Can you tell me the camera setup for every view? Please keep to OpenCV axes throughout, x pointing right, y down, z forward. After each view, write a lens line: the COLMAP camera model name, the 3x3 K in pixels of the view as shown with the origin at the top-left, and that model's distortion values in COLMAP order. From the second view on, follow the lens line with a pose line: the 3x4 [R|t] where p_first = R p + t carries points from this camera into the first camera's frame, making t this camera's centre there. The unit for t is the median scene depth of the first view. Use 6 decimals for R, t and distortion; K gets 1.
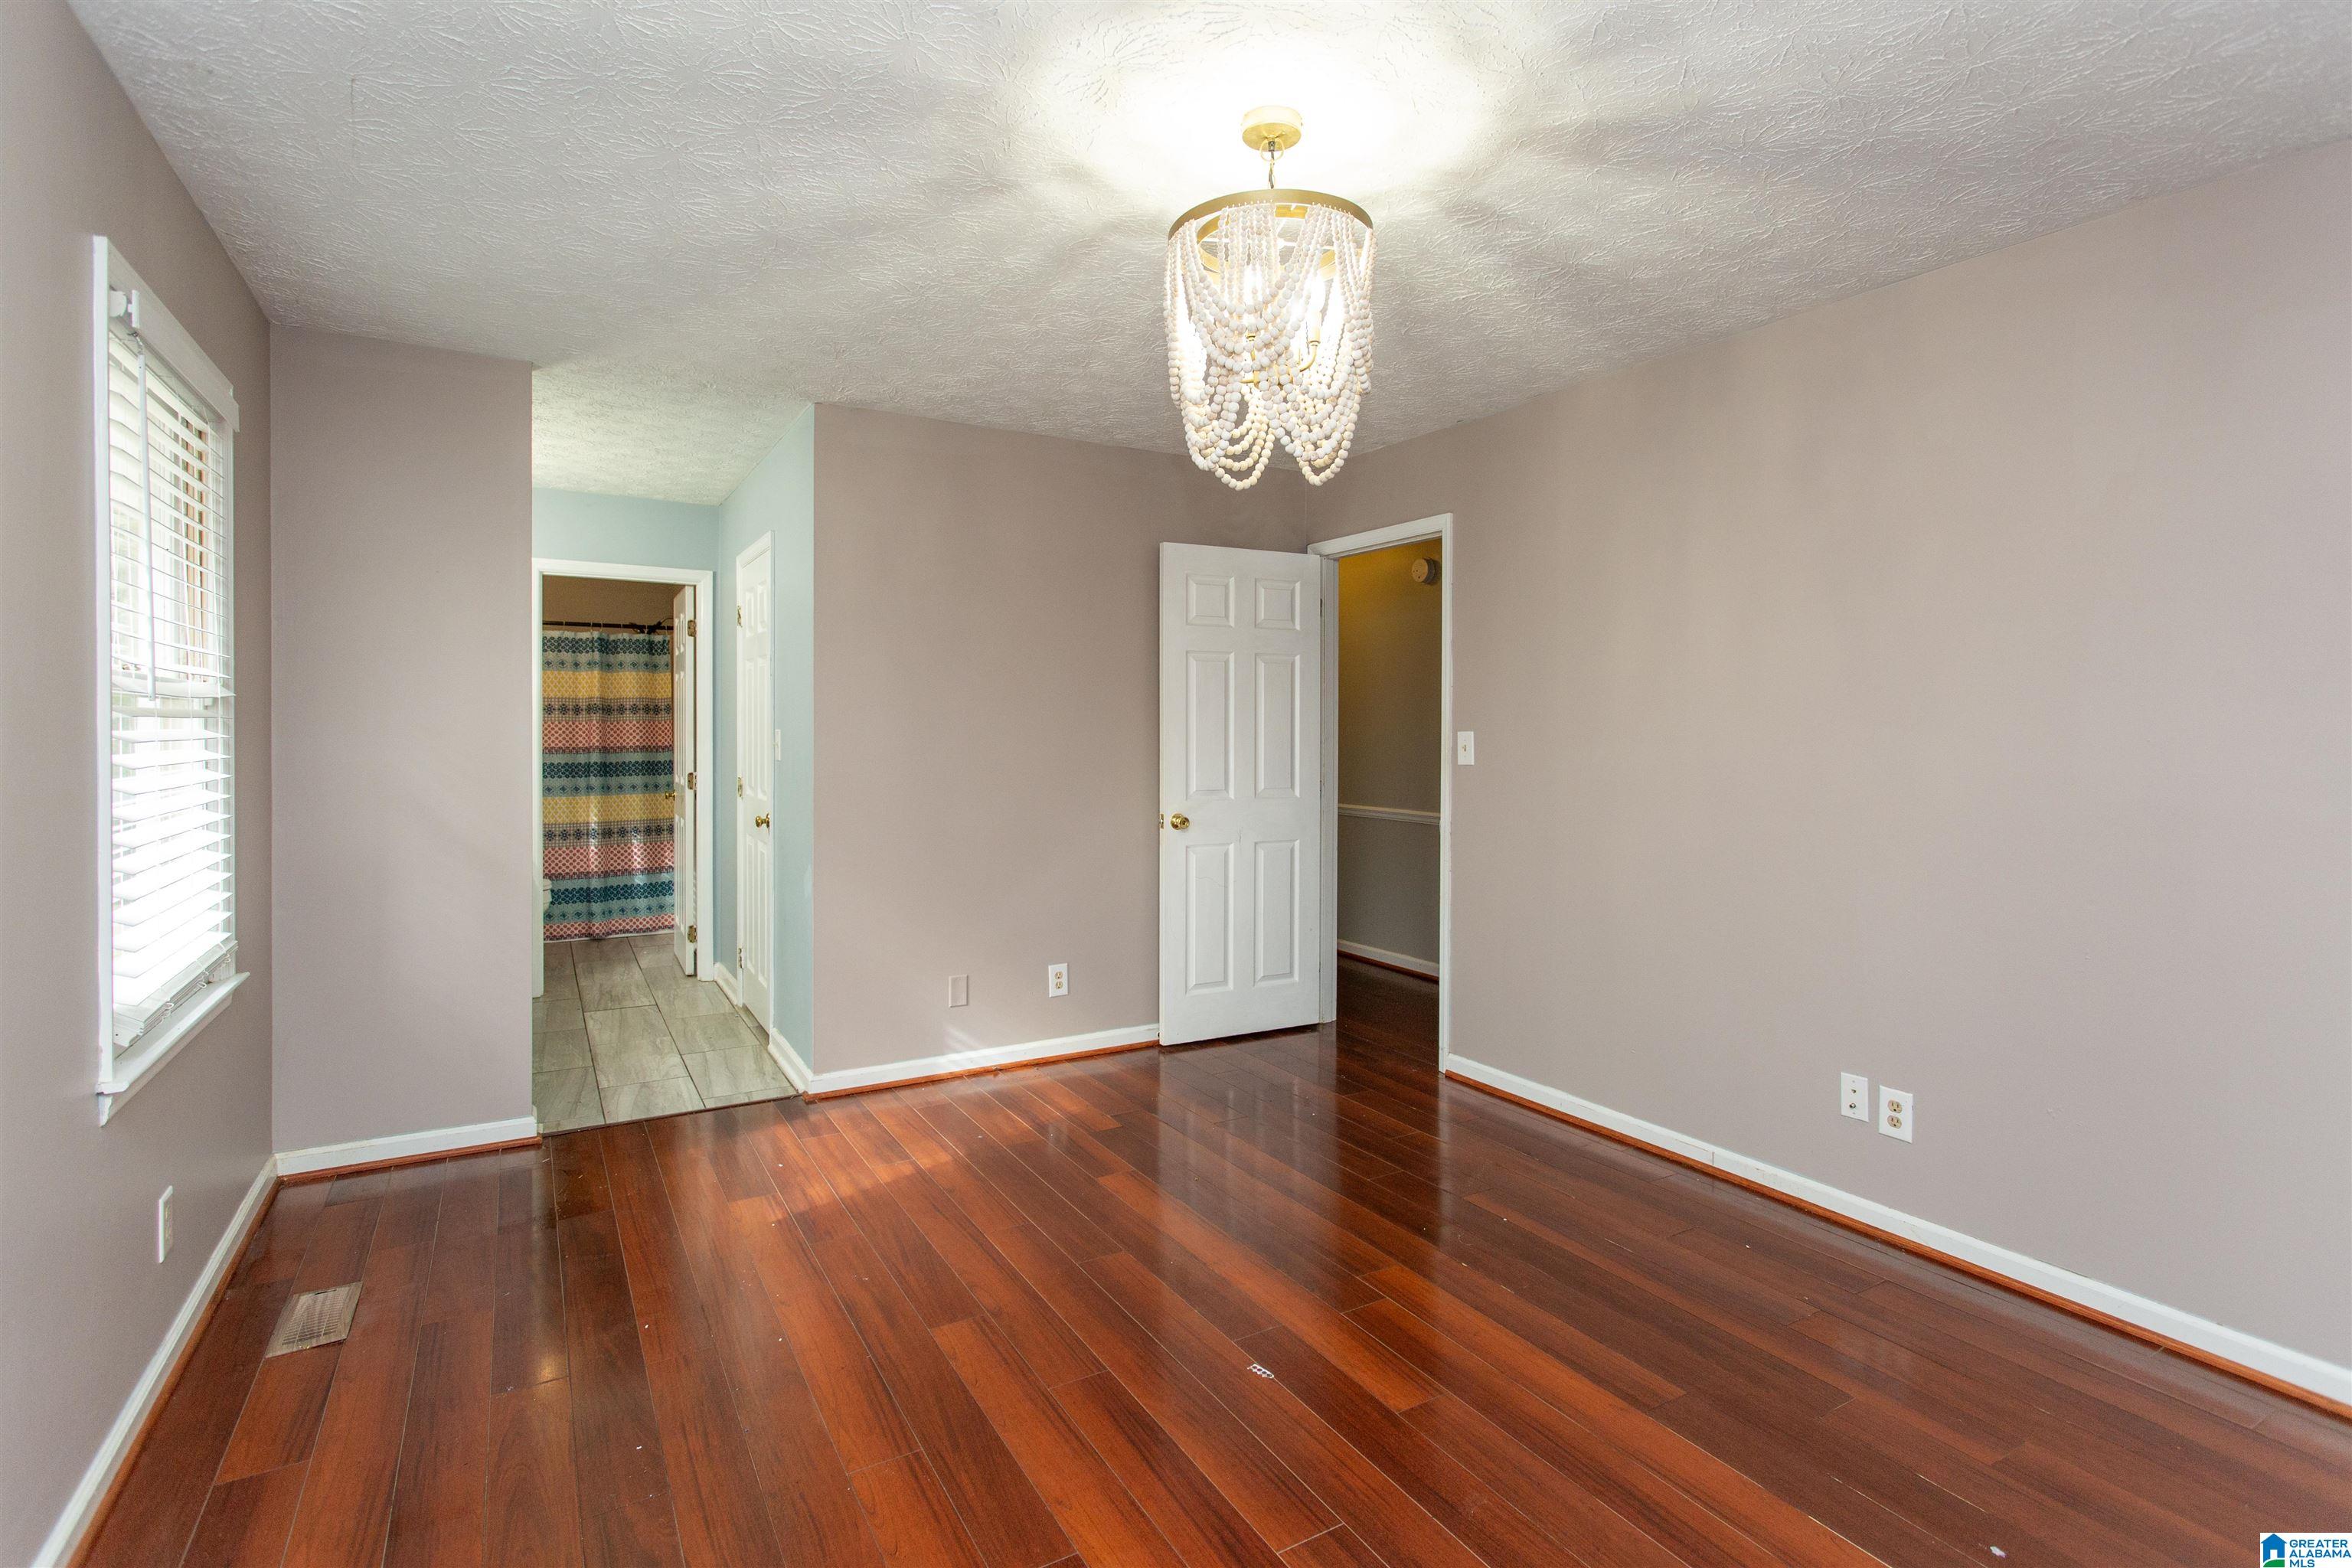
lens RADIAL K [[1147.1, 0, 1188.5], [0, 1147.1, 749.9], [0, 0, 1]] dist [0.002300, 0.000108]
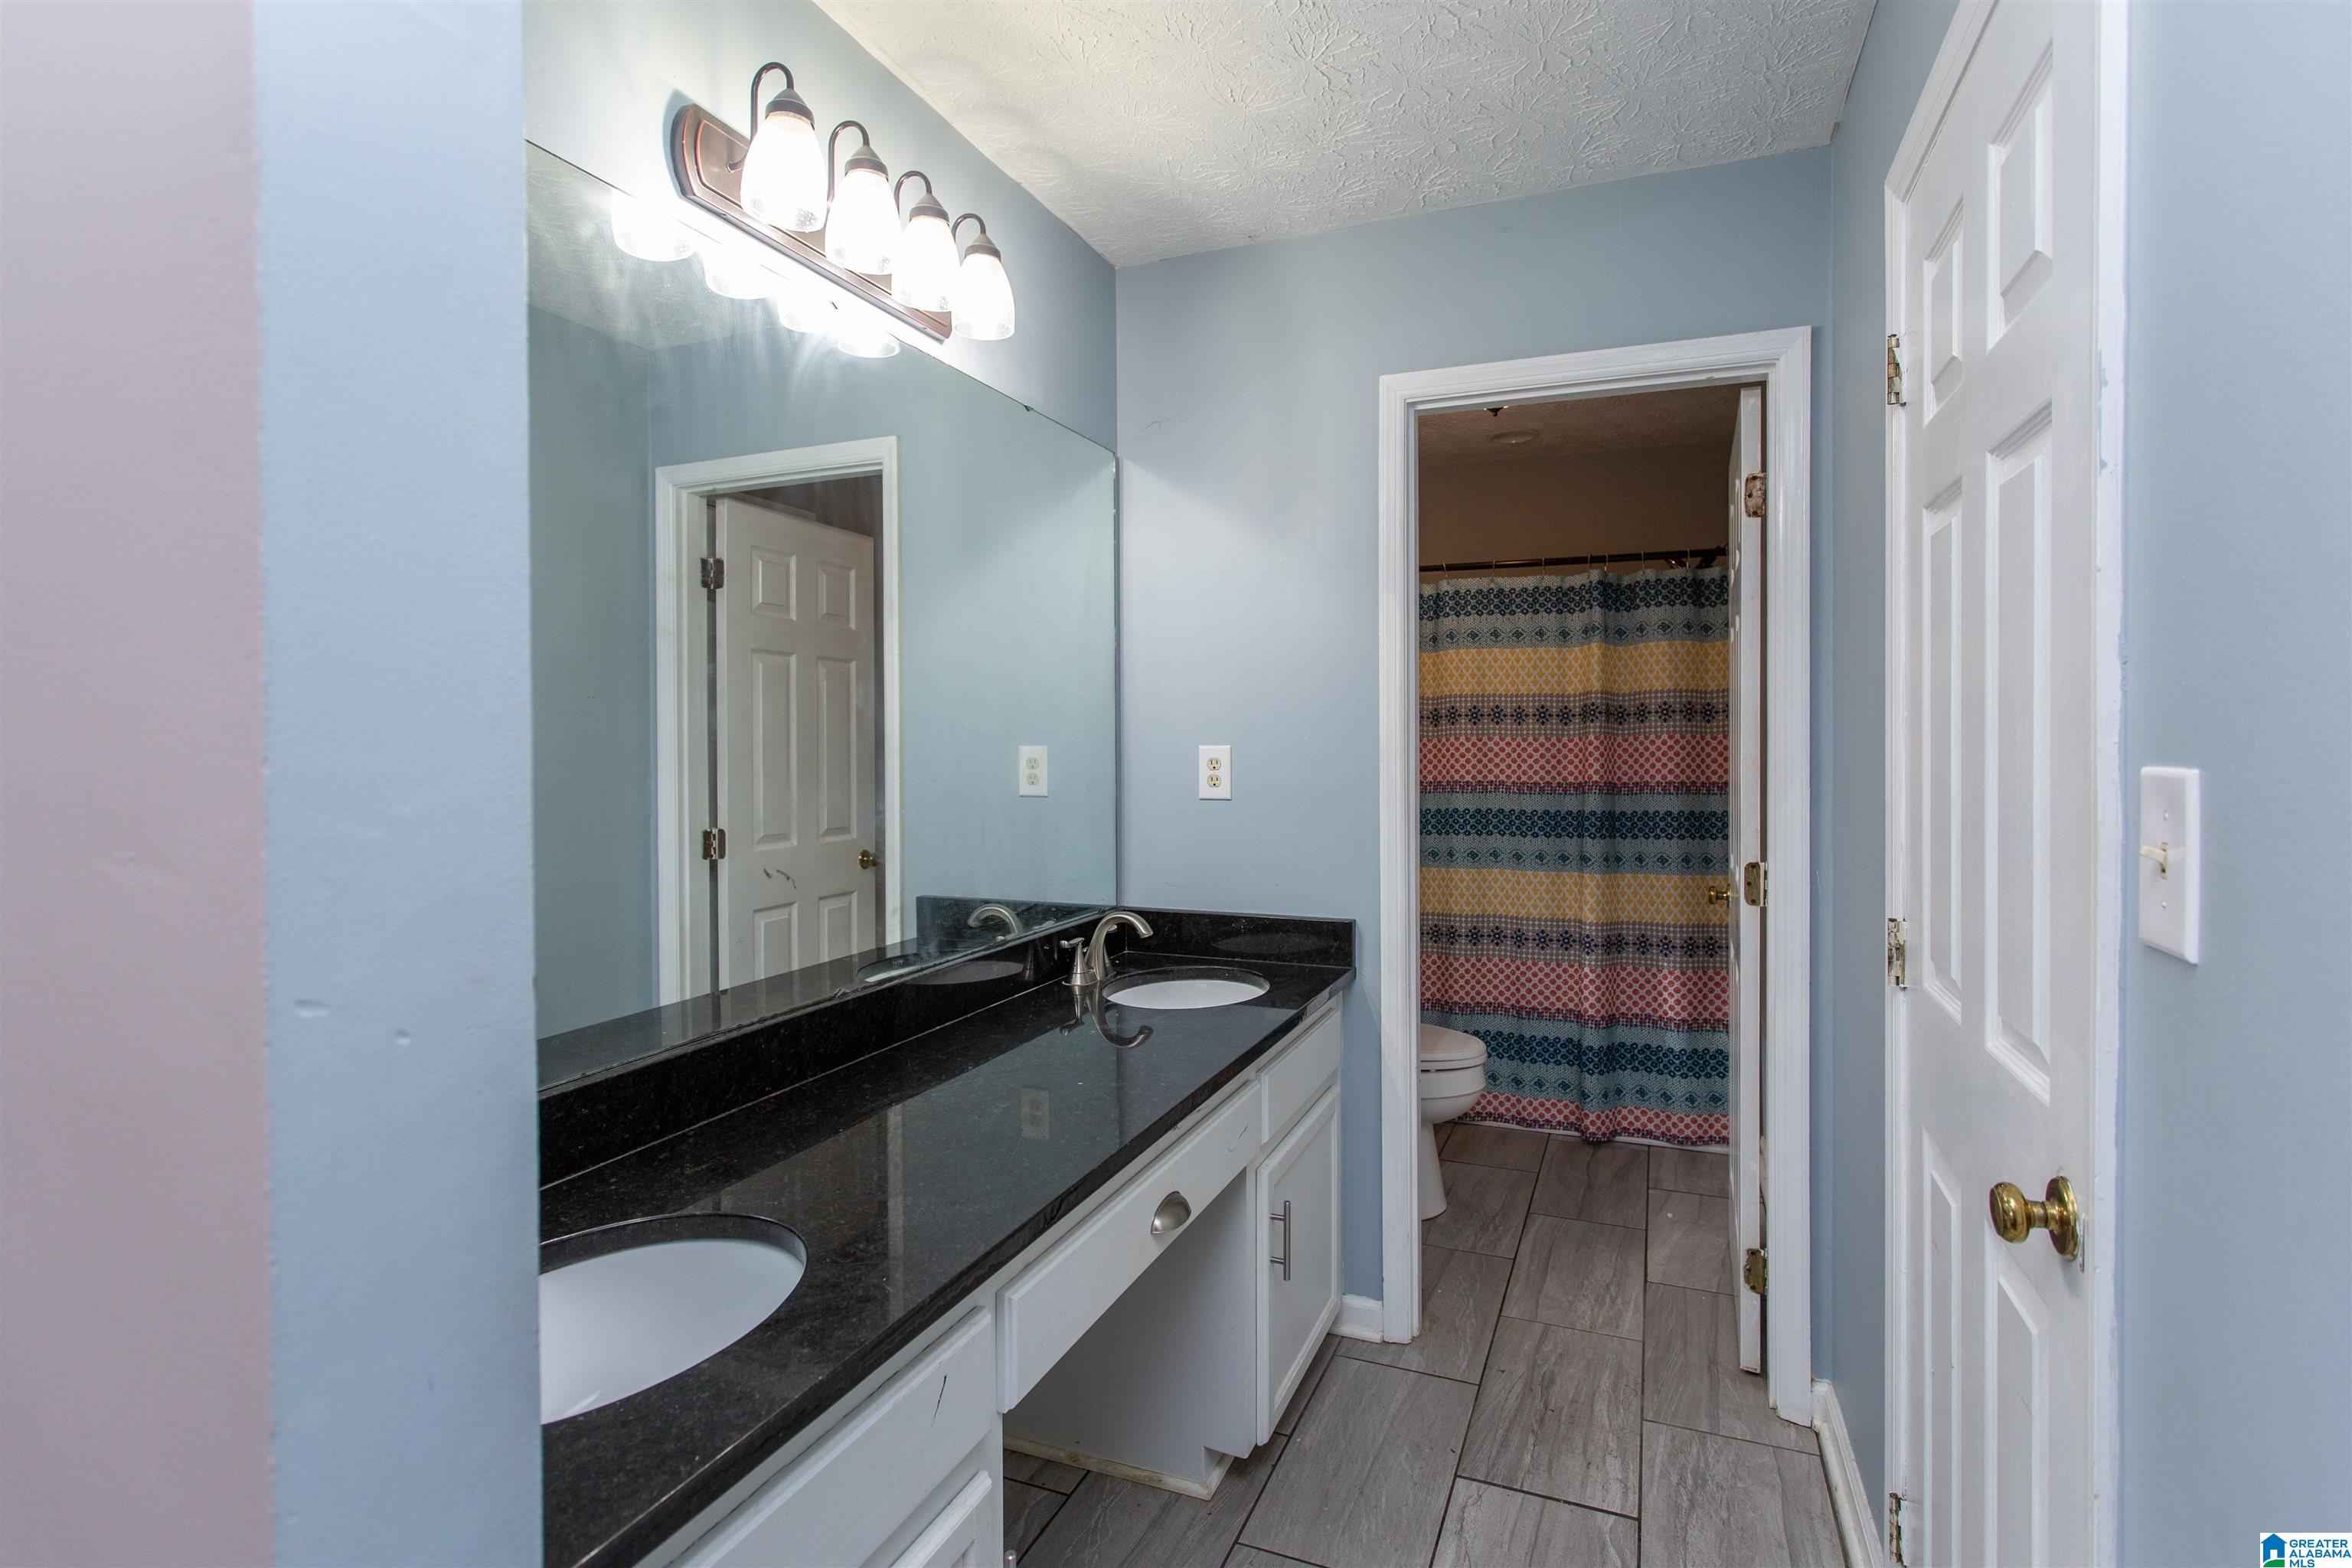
lens RADIAL K [[1147.1, 0, 1188.5], [0, 1147.1, 749.9], [0, 0, 1]] dist [0.002300, 0.000108]
pose [[0.611837, -0.002323, -0.790981, -0.204736], [-0.009339, 0.999905, -0.010161, -0.010937], [0.790929, 0.013604, 0.611757, 0.515677]]
